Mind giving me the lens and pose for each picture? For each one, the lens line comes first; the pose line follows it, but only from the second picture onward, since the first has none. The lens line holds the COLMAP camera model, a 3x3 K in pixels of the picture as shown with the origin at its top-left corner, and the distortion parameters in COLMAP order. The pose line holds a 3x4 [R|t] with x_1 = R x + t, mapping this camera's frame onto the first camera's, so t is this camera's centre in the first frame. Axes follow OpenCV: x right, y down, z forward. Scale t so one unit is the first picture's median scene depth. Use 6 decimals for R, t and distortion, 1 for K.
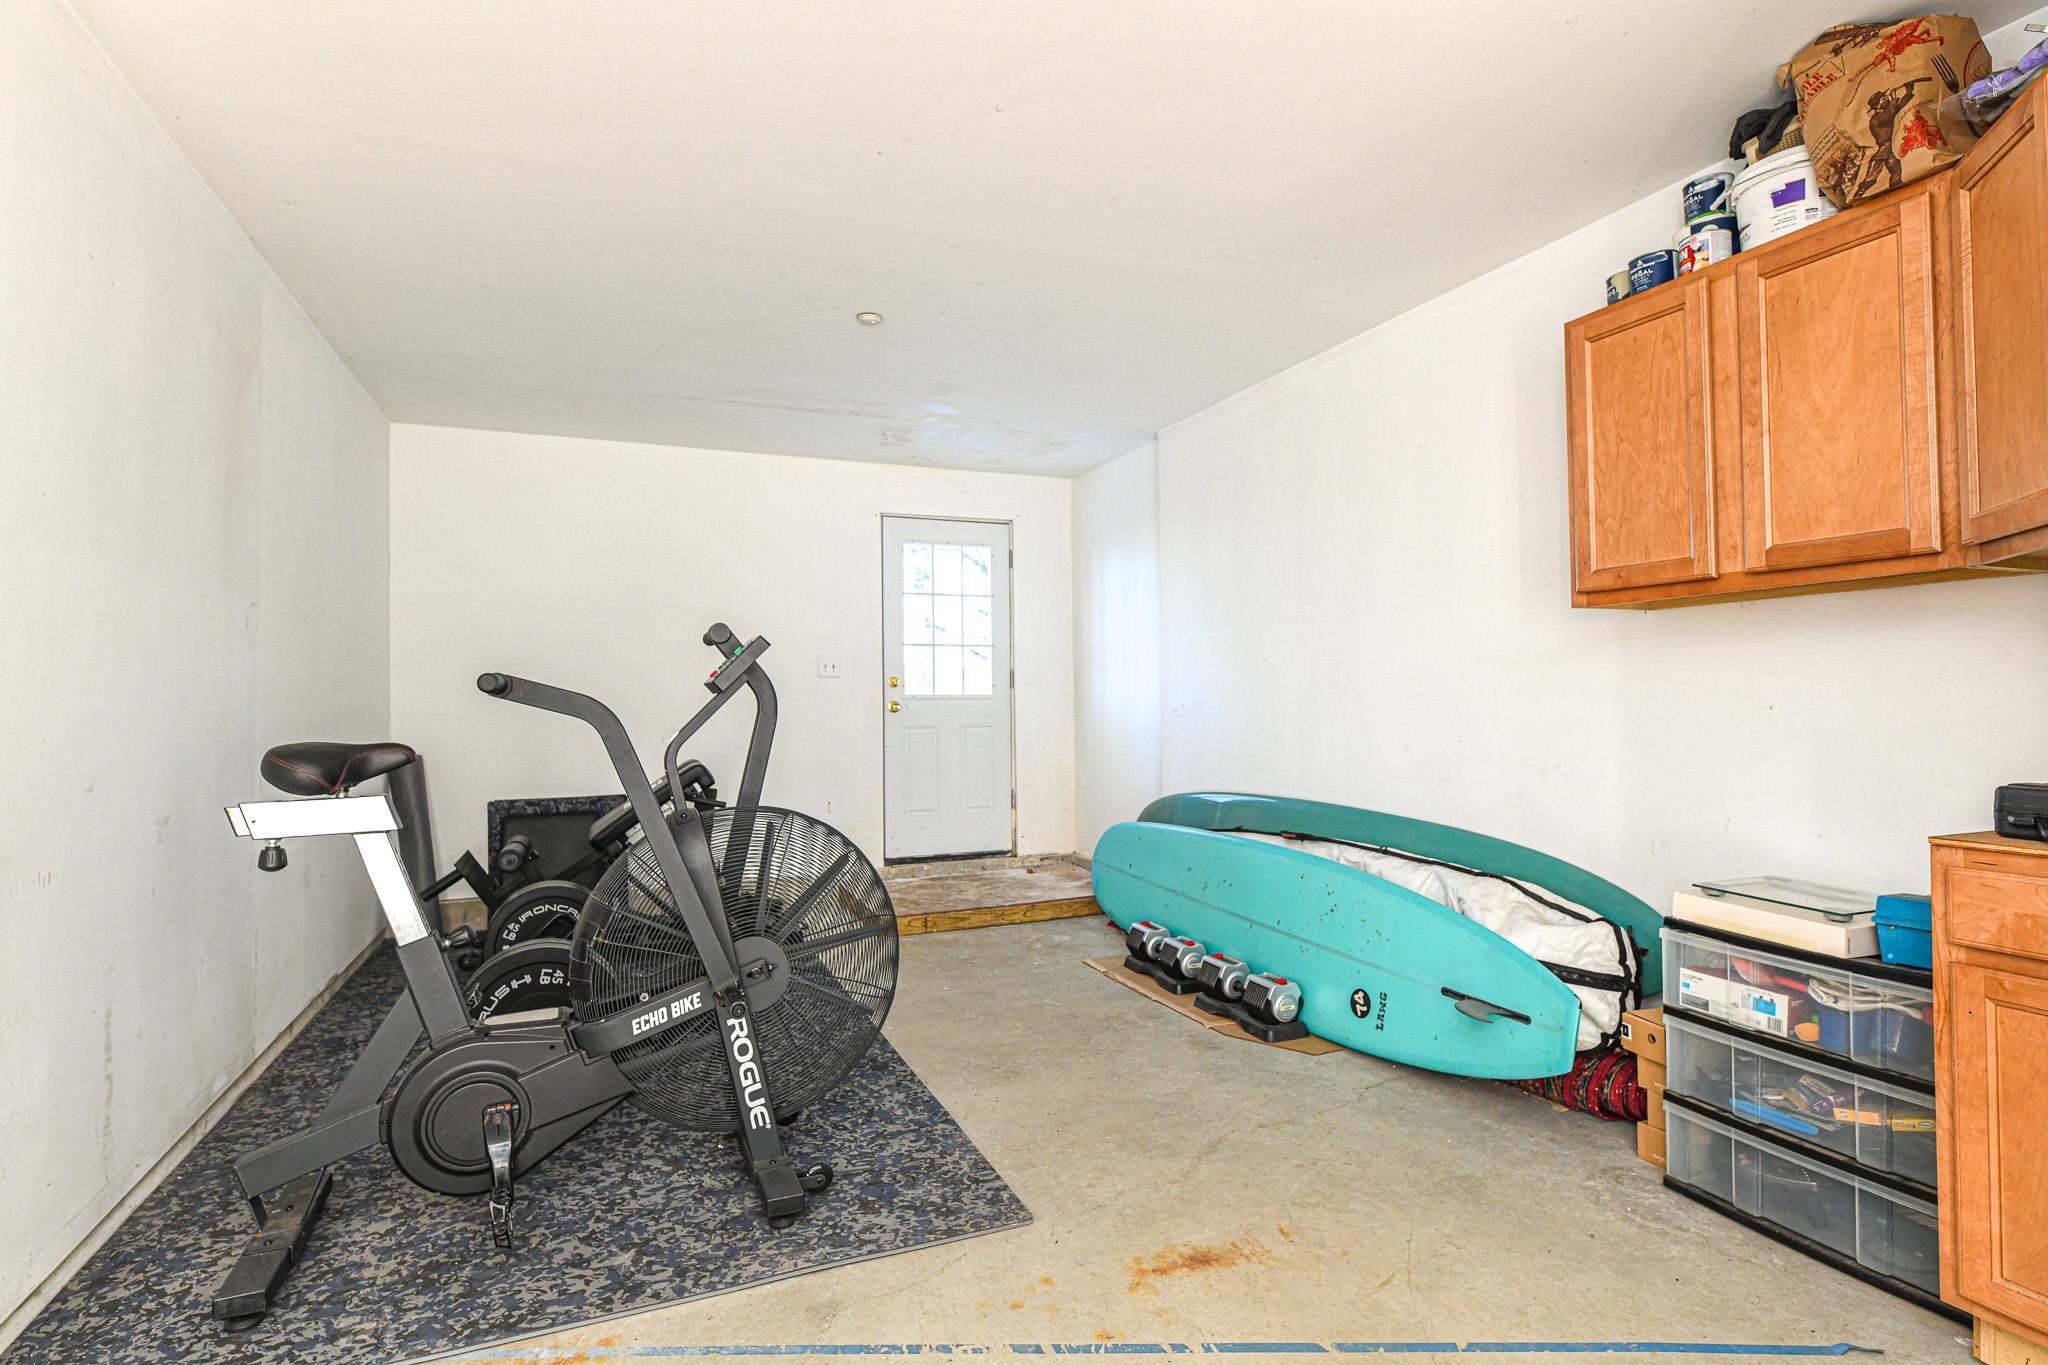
lens RADIAL K [[1057.0, 0, 1026.3], [0, 1057.0, 683.8], [0, 0, 1]] dist [0.001093, 0.000108]
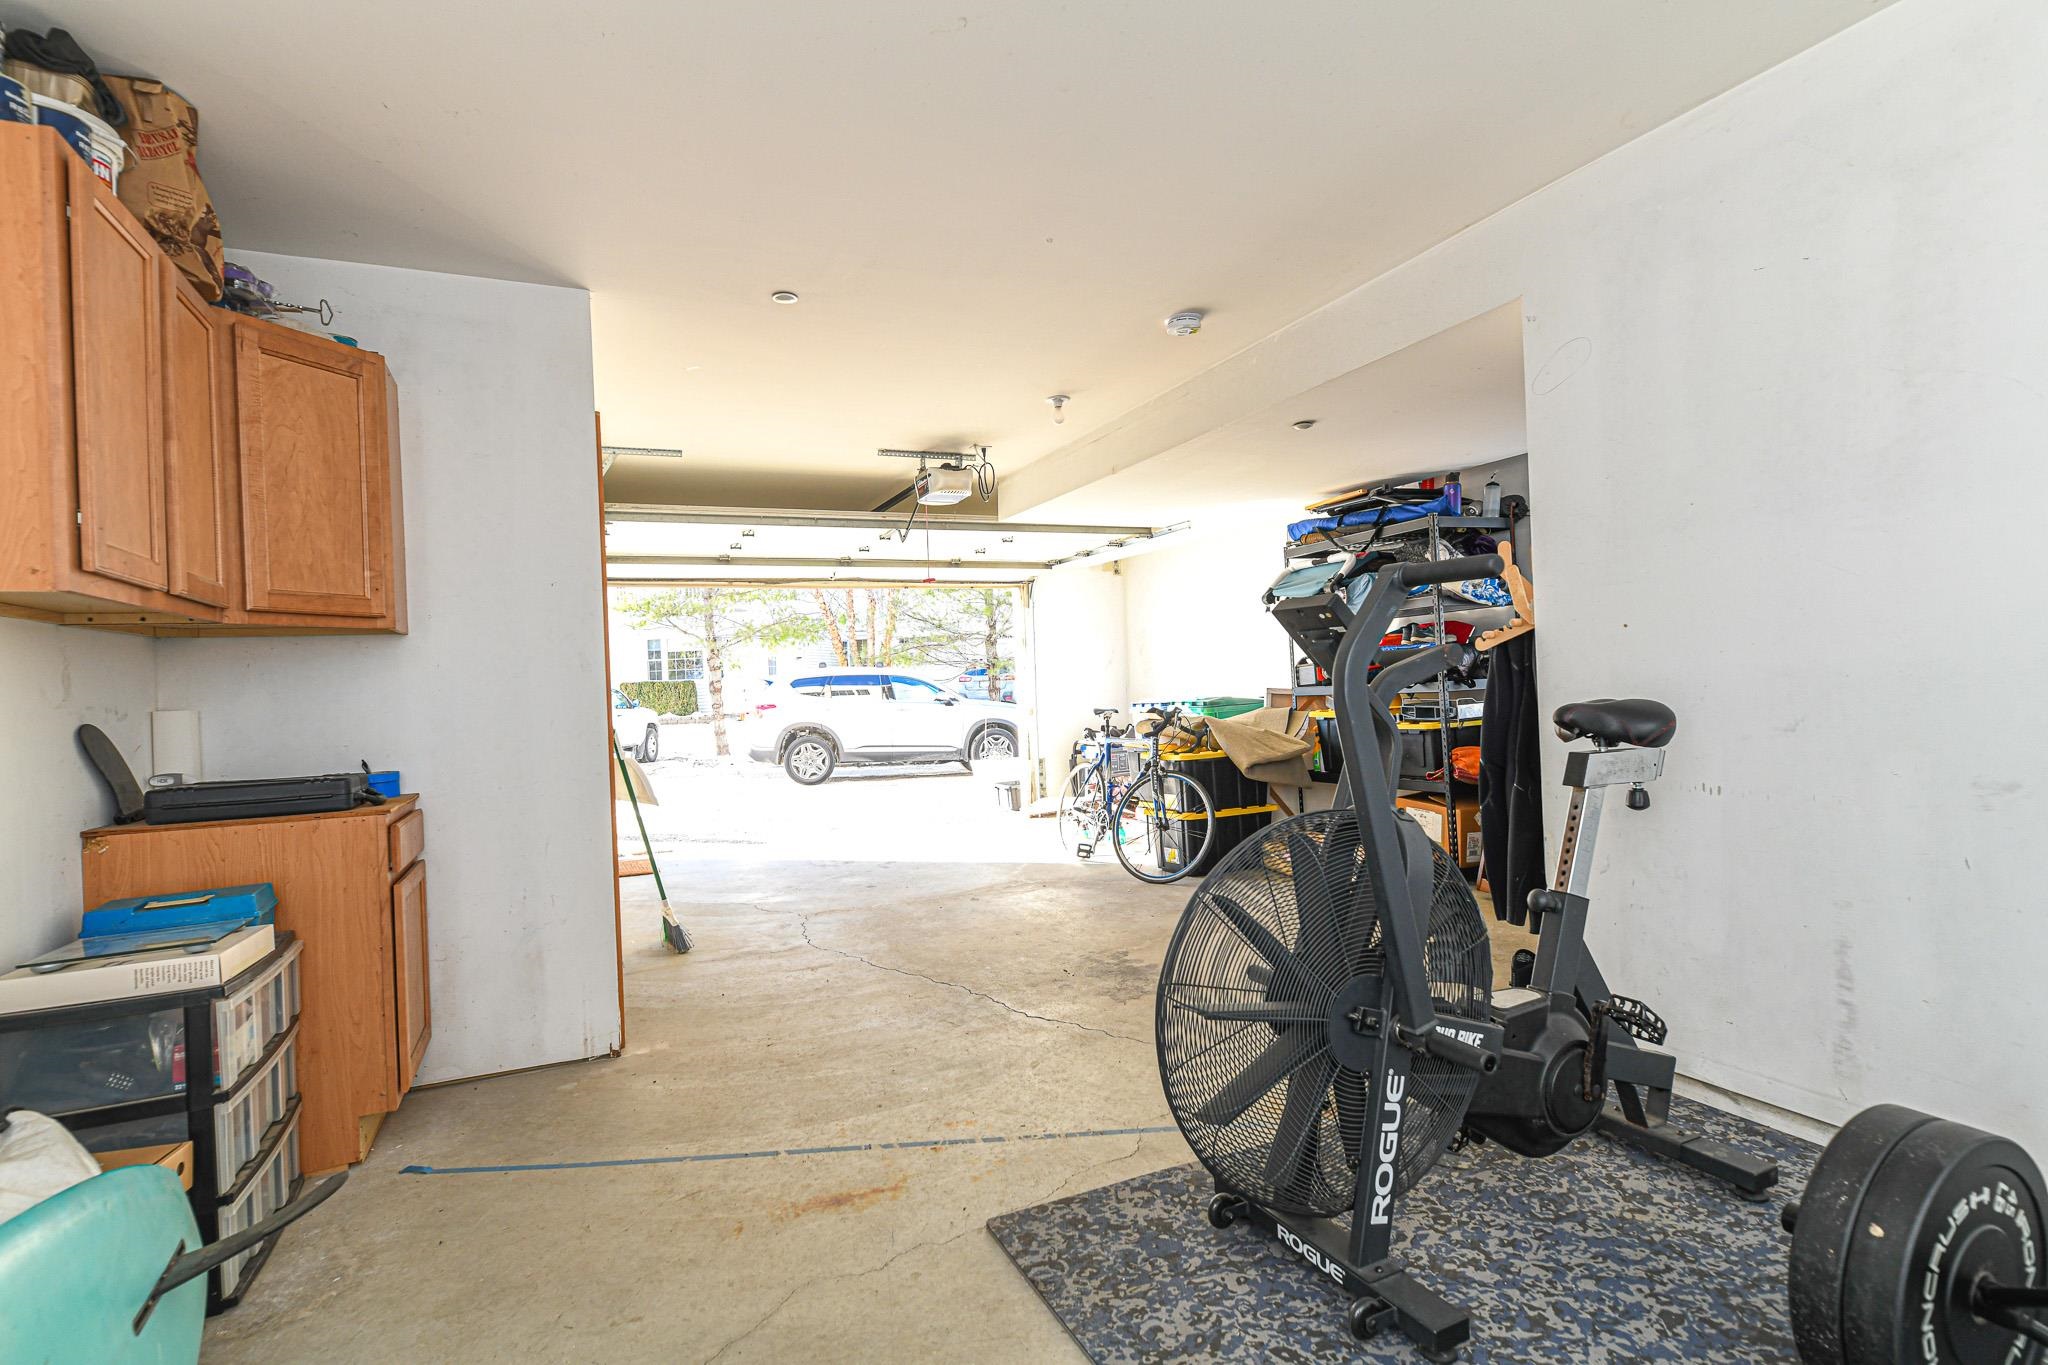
lens RADIAL K [[1057.0, 0, 1025.2], [0, 1057.0, 685.2], [0, 0, 1]] dist [0.001093, 0.000108]
pose [[-0.998404, 0.049055, -0.027971, -0.025294], [0.049430, 0.998695, -0.012878, 0.022234], [0.027303, -0.014240, -0.999526, 1.883387]]
